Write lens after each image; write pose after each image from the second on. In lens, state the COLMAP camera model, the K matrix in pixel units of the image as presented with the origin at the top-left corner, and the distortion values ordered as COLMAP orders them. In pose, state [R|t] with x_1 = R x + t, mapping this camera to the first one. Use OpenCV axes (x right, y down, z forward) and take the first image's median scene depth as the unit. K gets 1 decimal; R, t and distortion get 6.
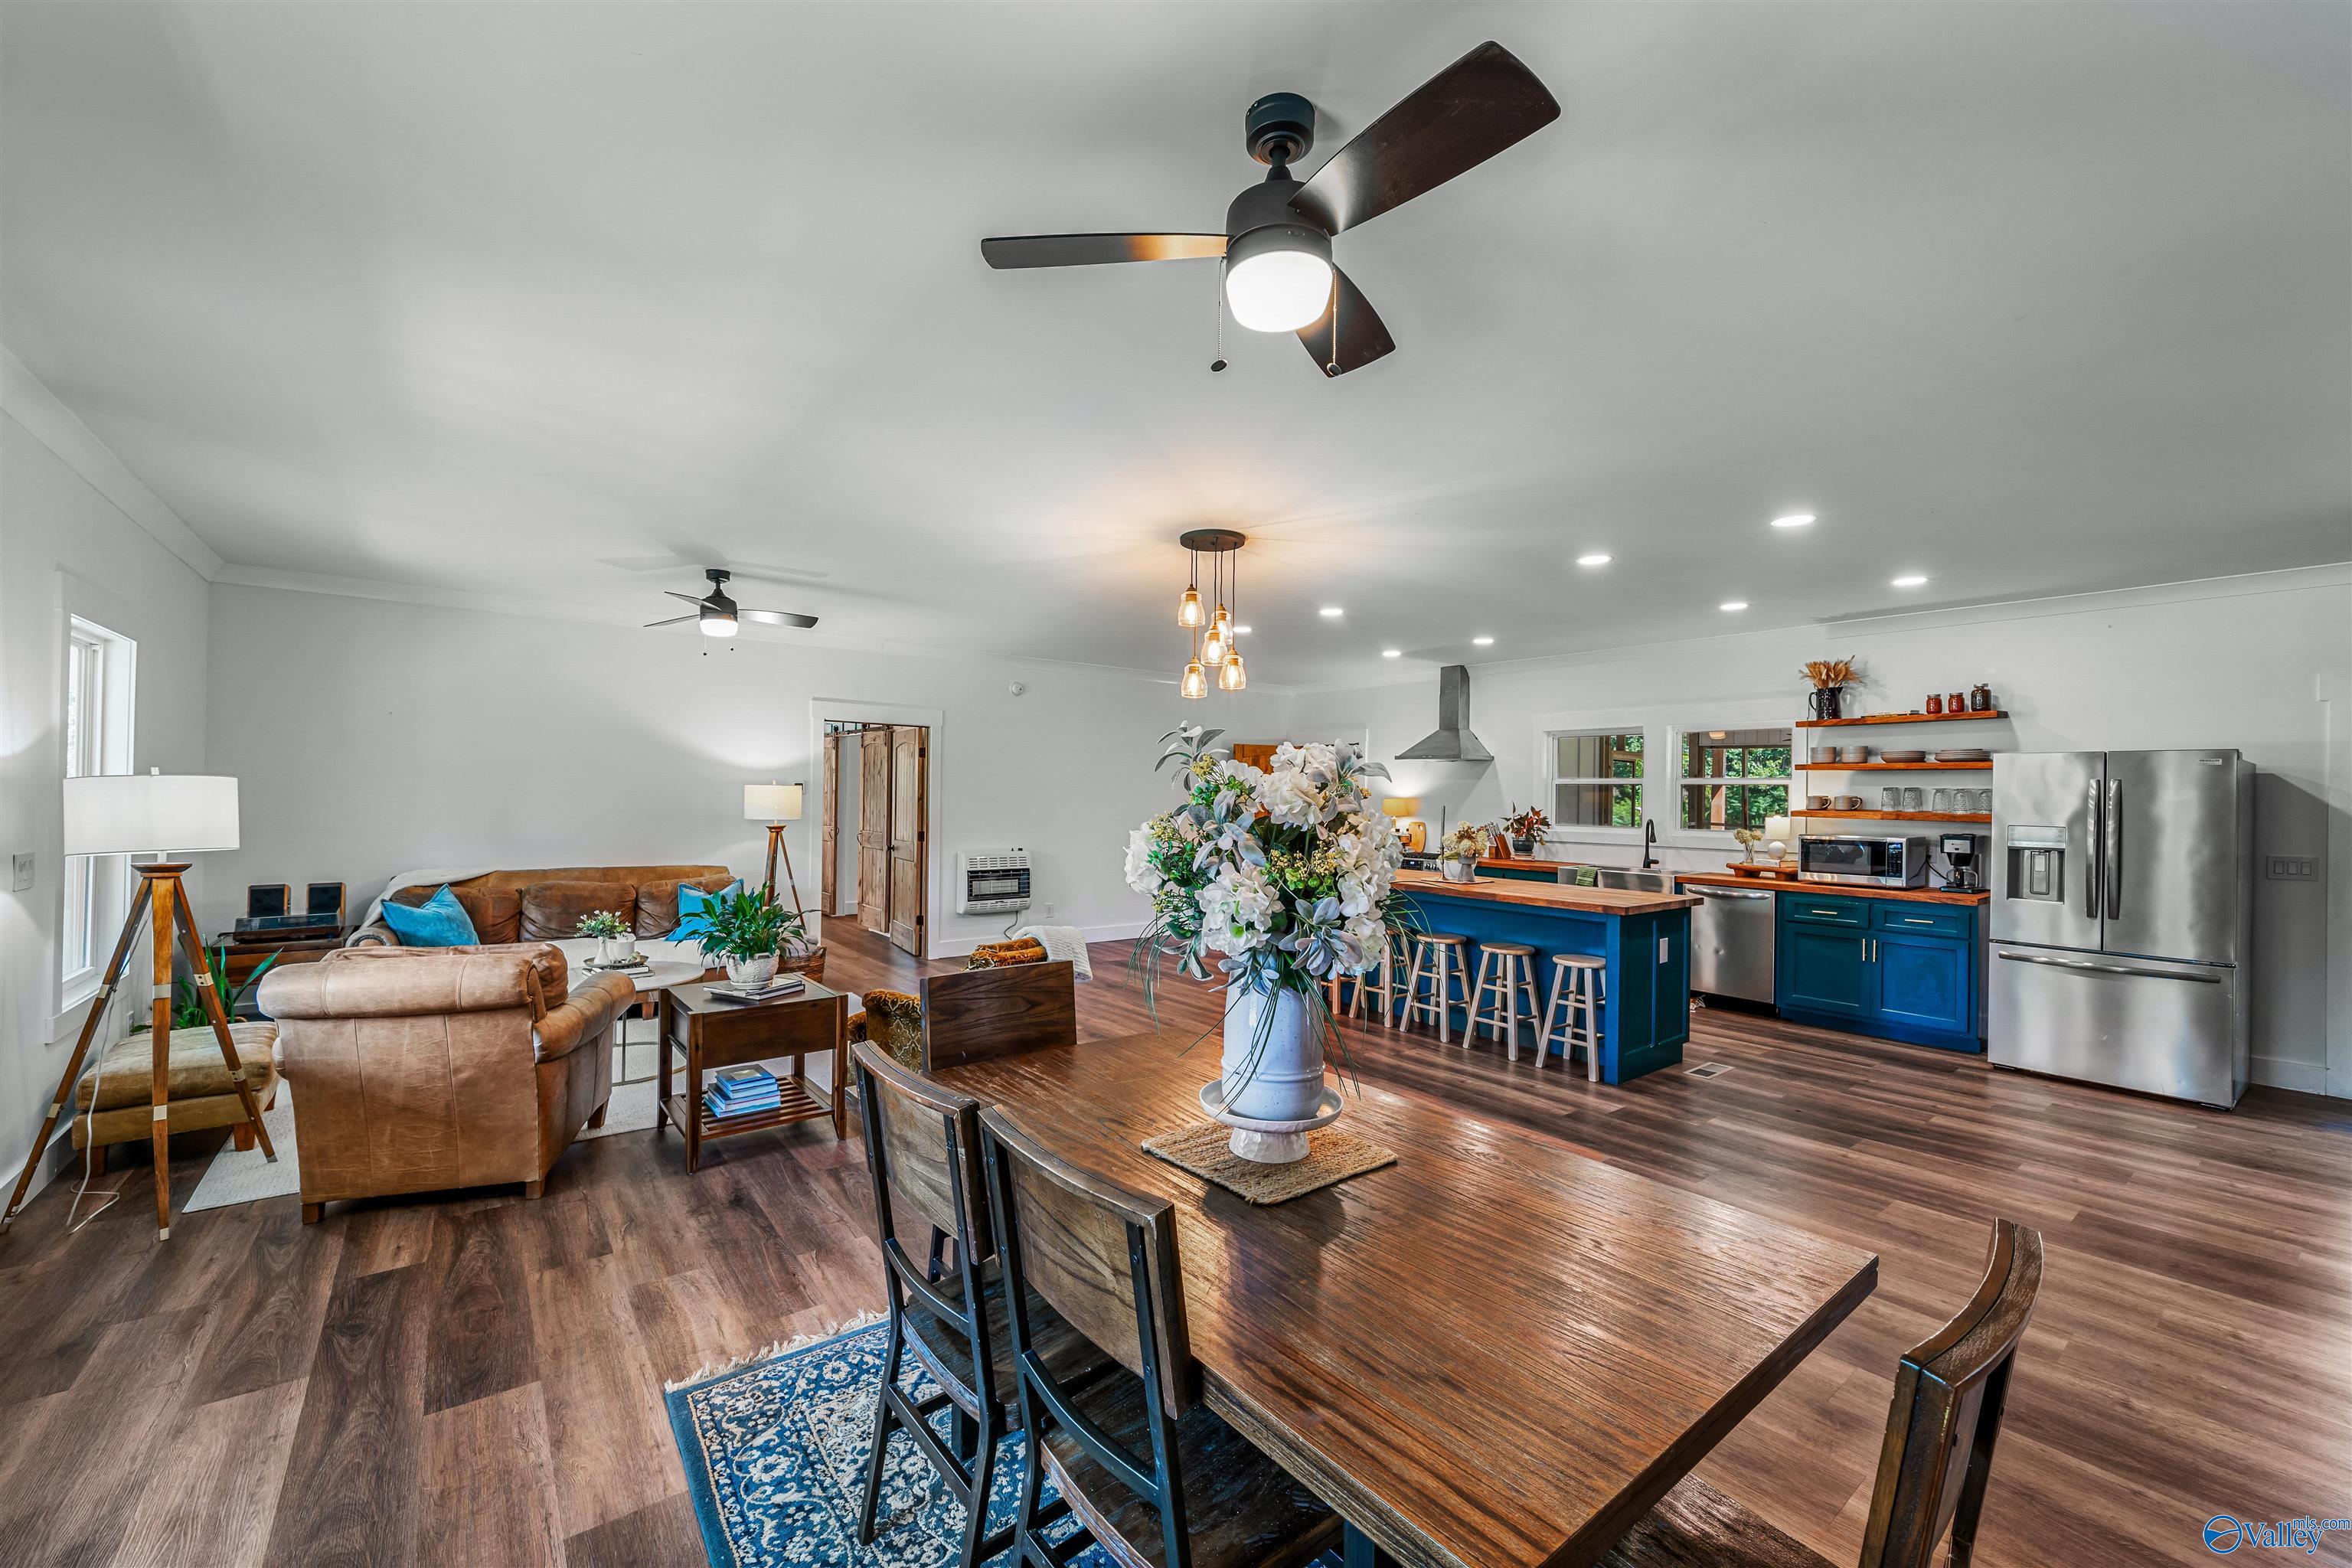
lens RADIAL K [[934.5, 0, 1175.1], [0, 934.5, 790.5], [0, 0, 1]] dist [0.007932, 0.000242]
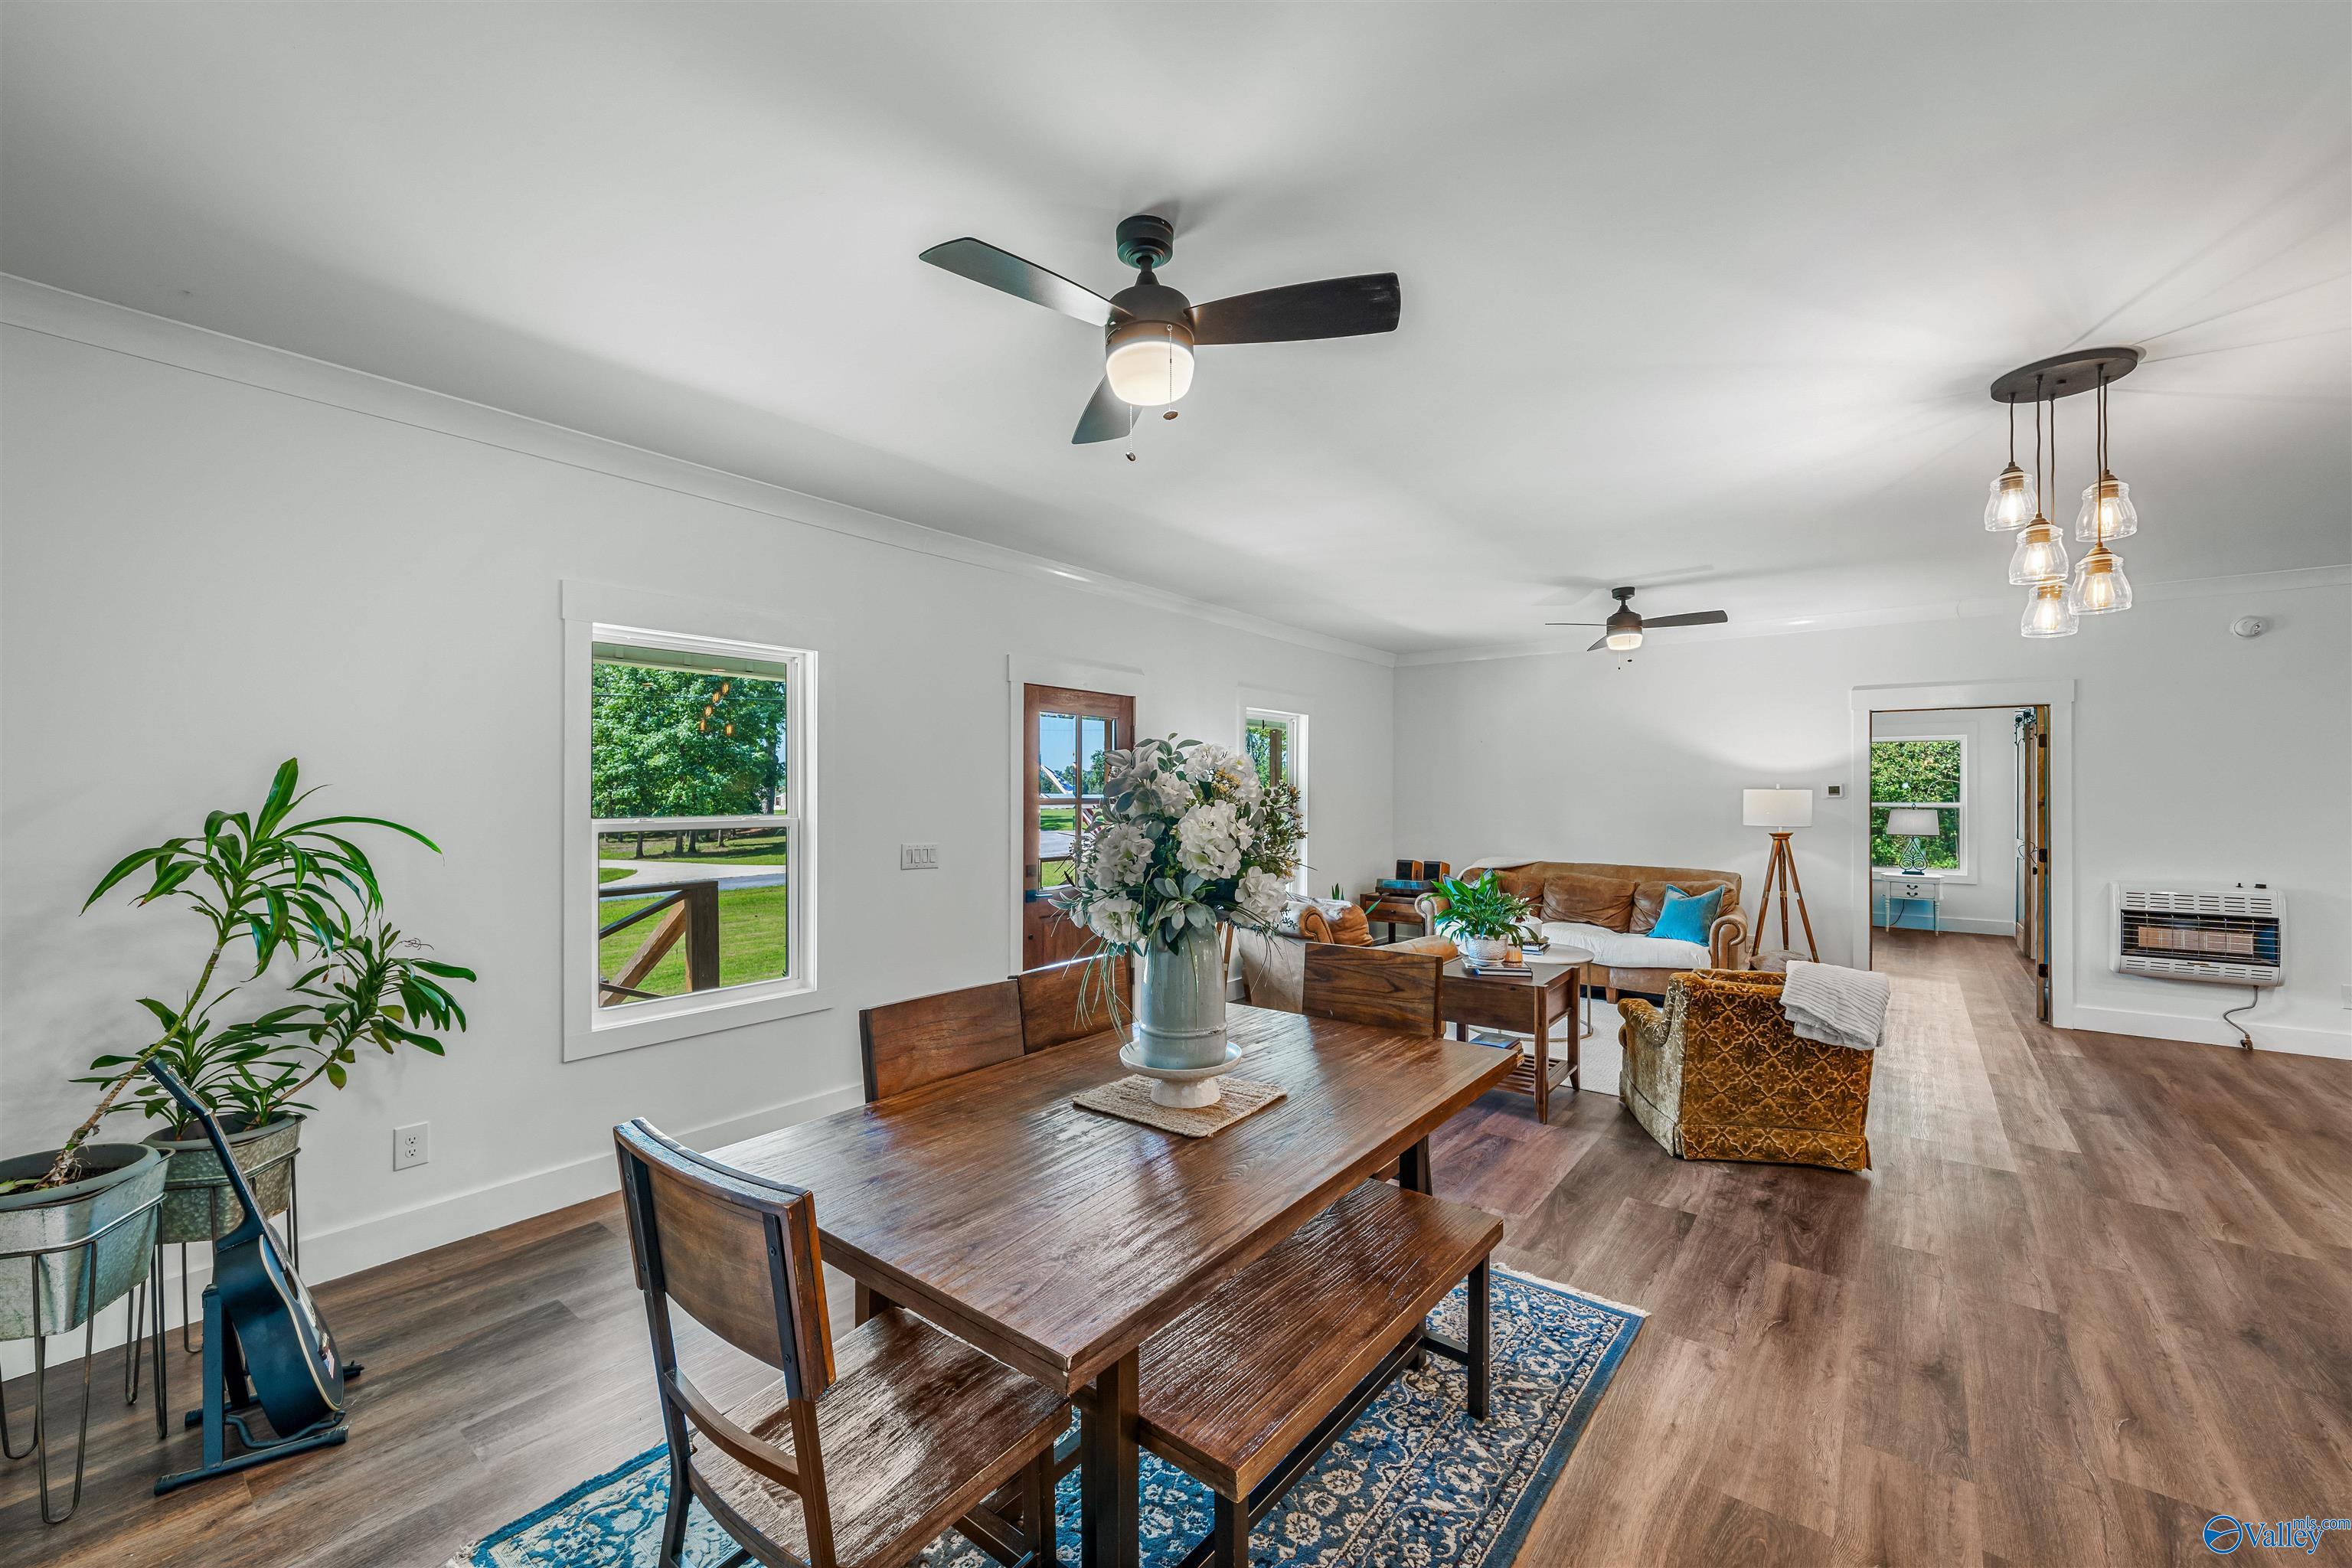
lens RADIAL K [[934.5, 0, 1160.9], [0, 934.5, 792.7], [0, 0, 1]] dist [0.007932, 0.000242]
pose [[0.238500, -0.014606, -0.971033, 0.358770], [0.007572, 0.999884, -0.013181, 0.005935], [0.971113, -0.004209, 0.238583, 0.203903]]
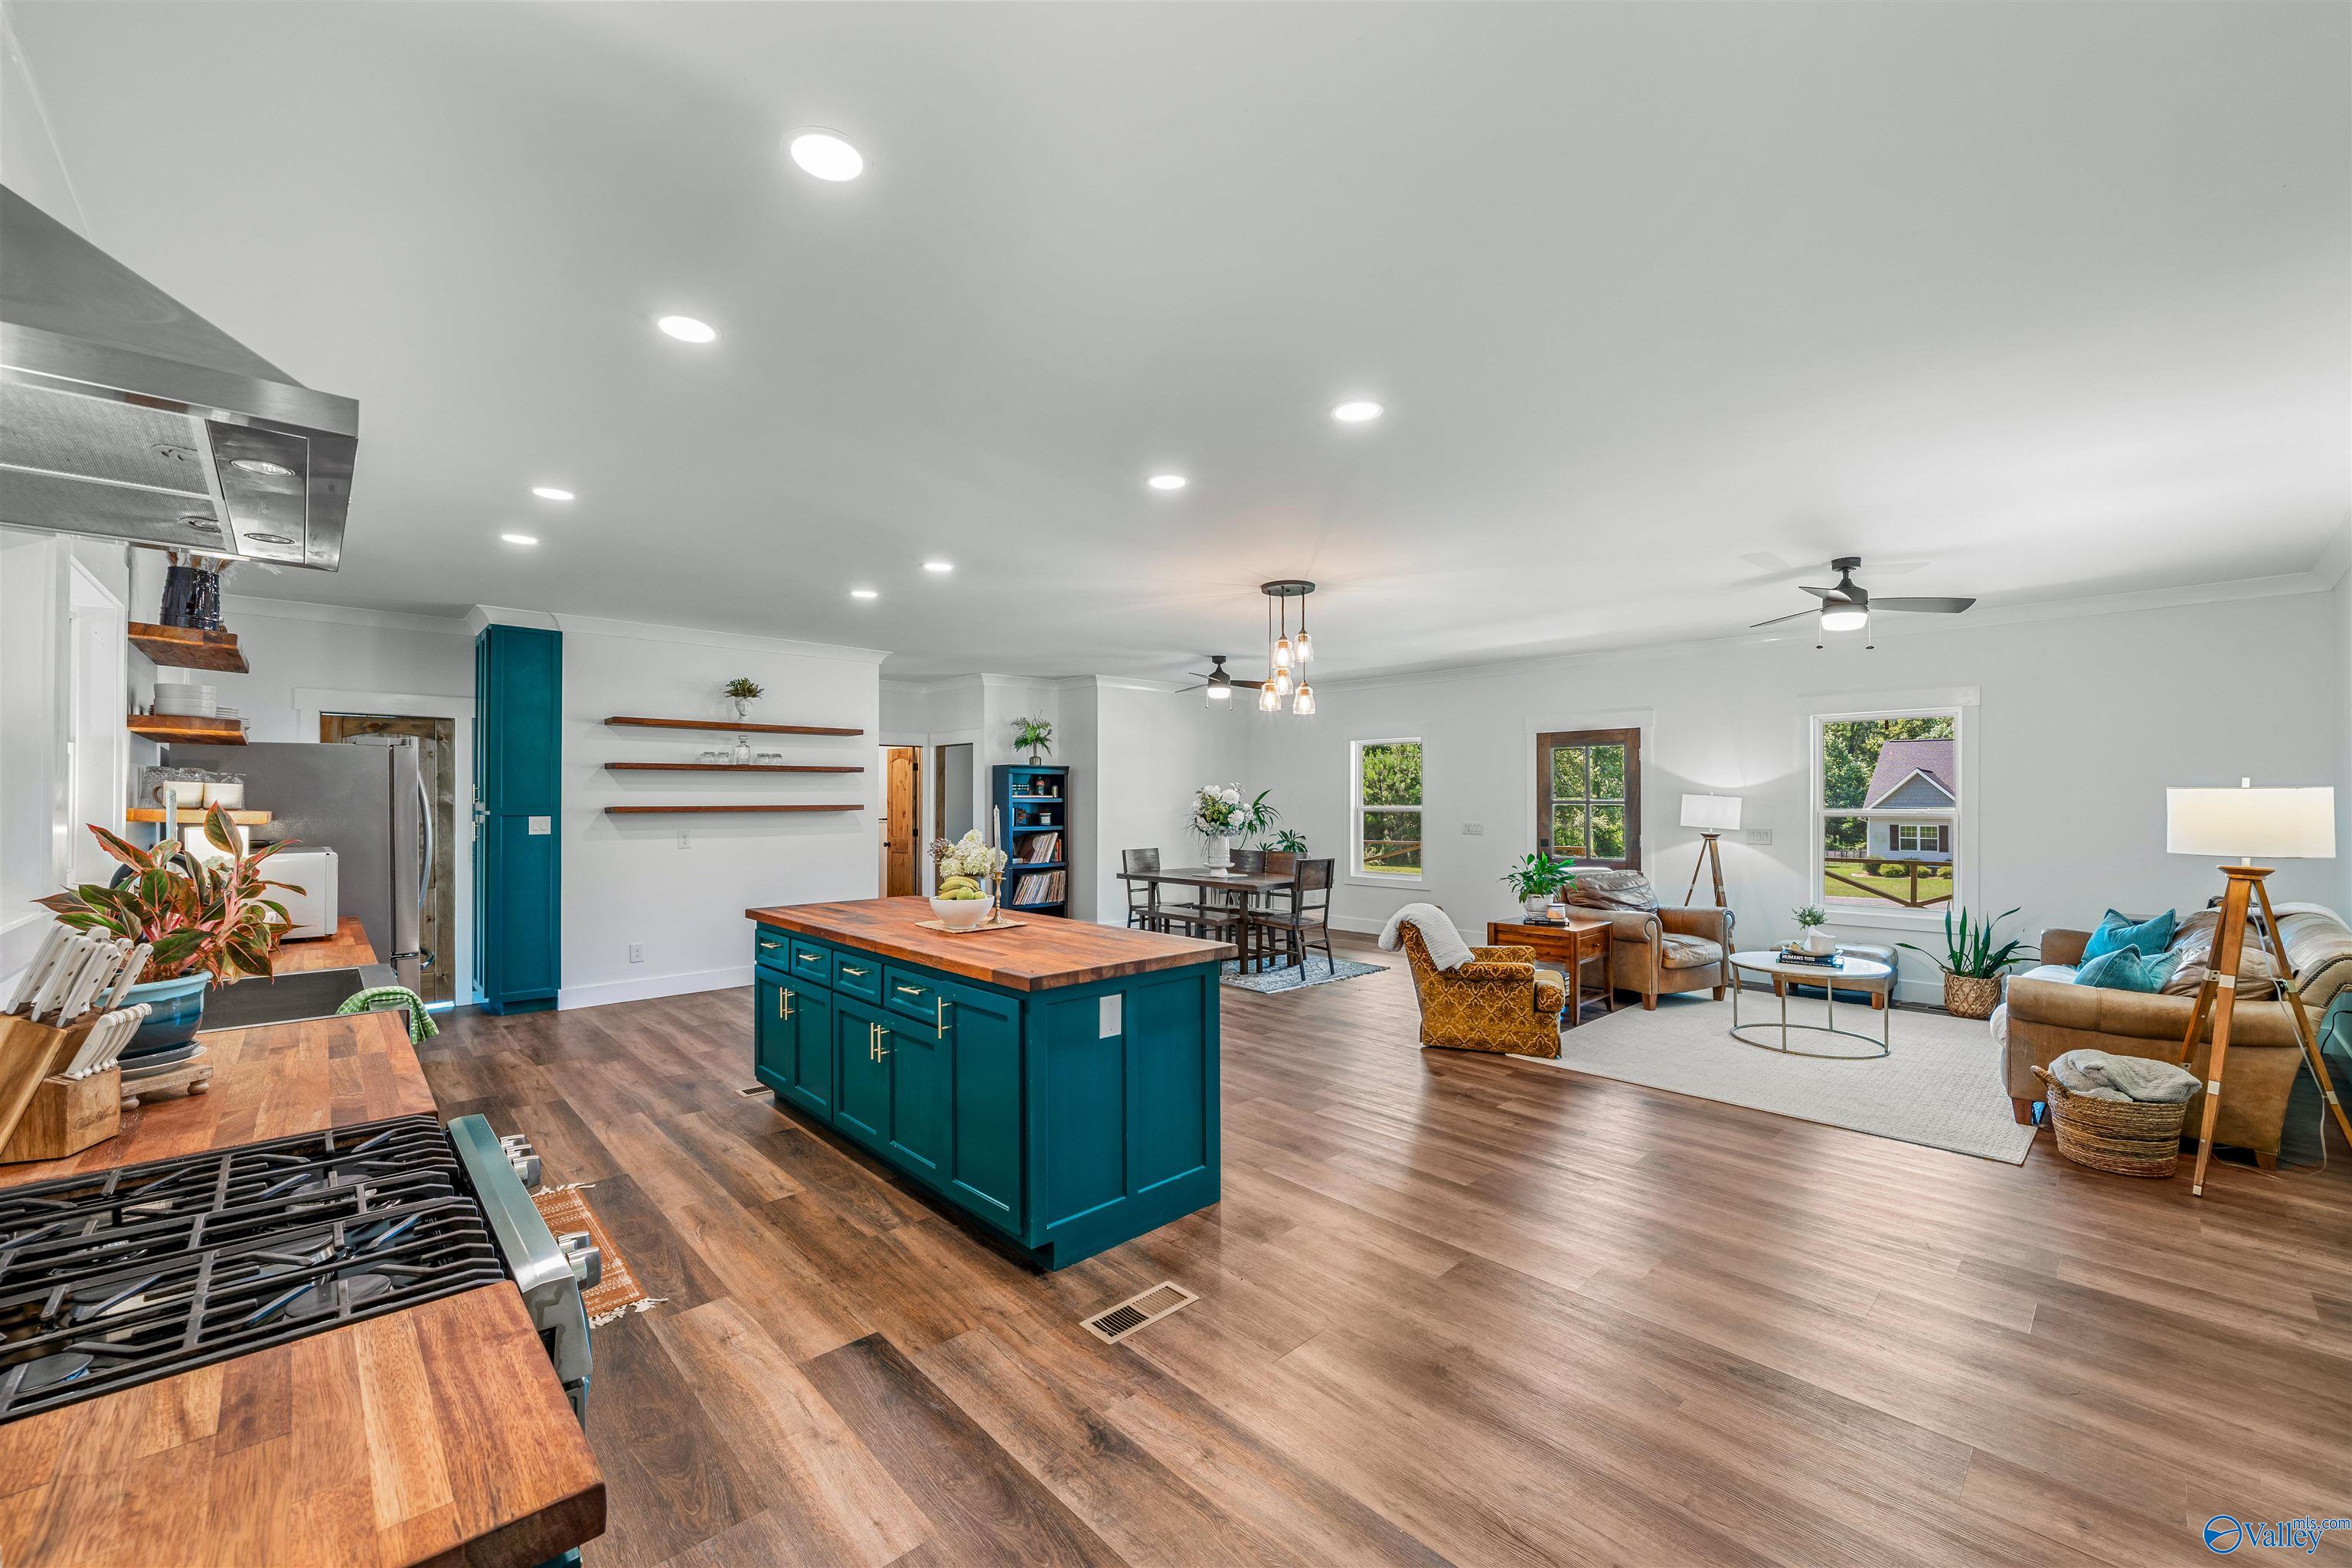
lens RADIAL K [[934.5, 0, 1174.0], [0, 934.5, 795.2], [0, 0, 1]] dist [0.007932, 0.000242]
pose [[-0.995515, -0.014056, -0.093555, 0.219085], [-0.013309, 0.999874, -0.008611, 0.010371], [0.093664, -0.007327, -0.995577, 1.592316]]
